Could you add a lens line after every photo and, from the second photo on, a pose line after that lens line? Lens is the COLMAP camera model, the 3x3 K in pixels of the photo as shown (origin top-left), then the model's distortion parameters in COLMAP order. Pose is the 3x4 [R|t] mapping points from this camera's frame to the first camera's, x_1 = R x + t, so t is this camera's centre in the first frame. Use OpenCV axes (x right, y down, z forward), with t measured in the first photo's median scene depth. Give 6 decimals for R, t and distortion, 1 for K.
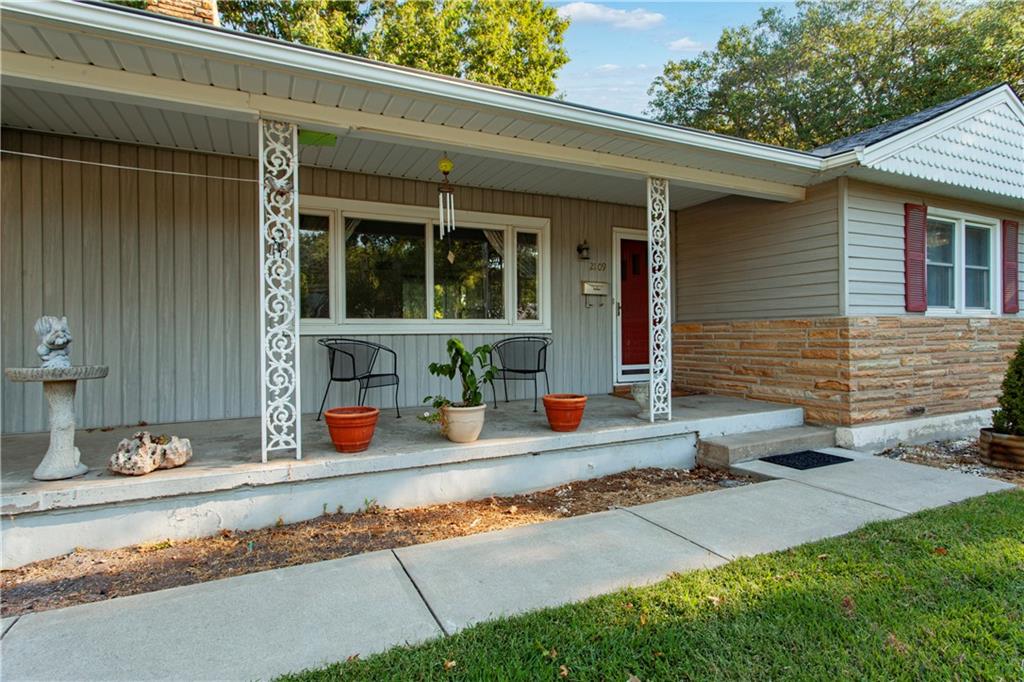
lens RADIAL K [[527.1, 0, 512.0], [0, 527.1, 341.0], [0, 0, 1]] dist [-0.001251, -0.000308]
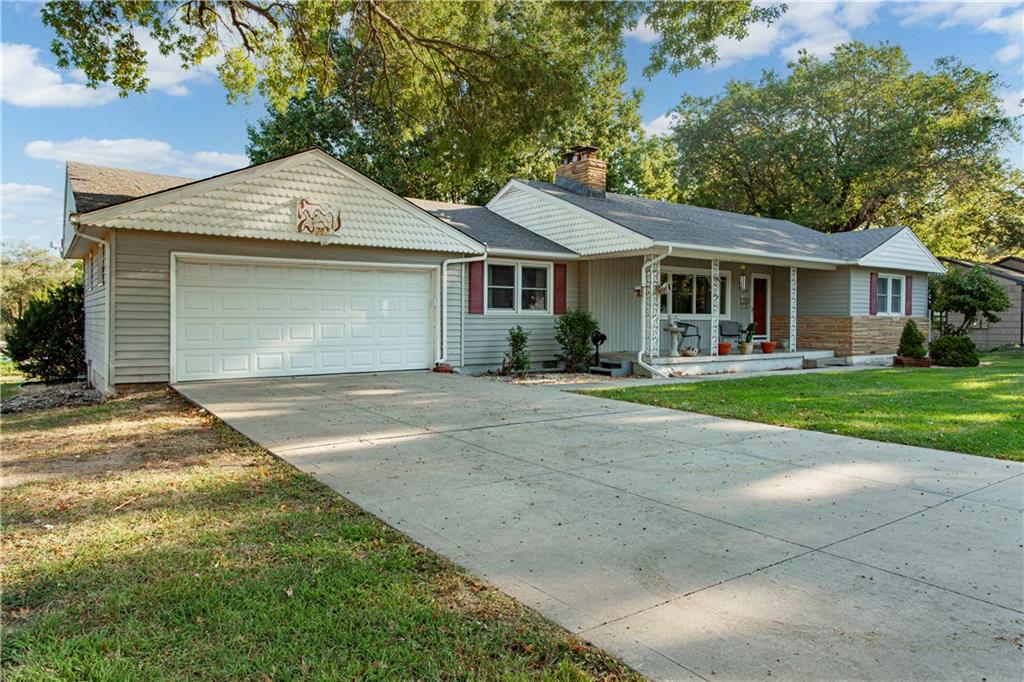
lens RADIAL K [[648.7, 0, 512.0], [0, 648.7, 341.0], [0, 0, 1]] dist [0.002453, 0.000695]
pose [[0.986204, 0.008684, 0.165306, -1.536800], [-0.012134, 0.999729, 0.019873, 0.034601], [-0.165089, -0.021605, 0.986042, -1.886770]]
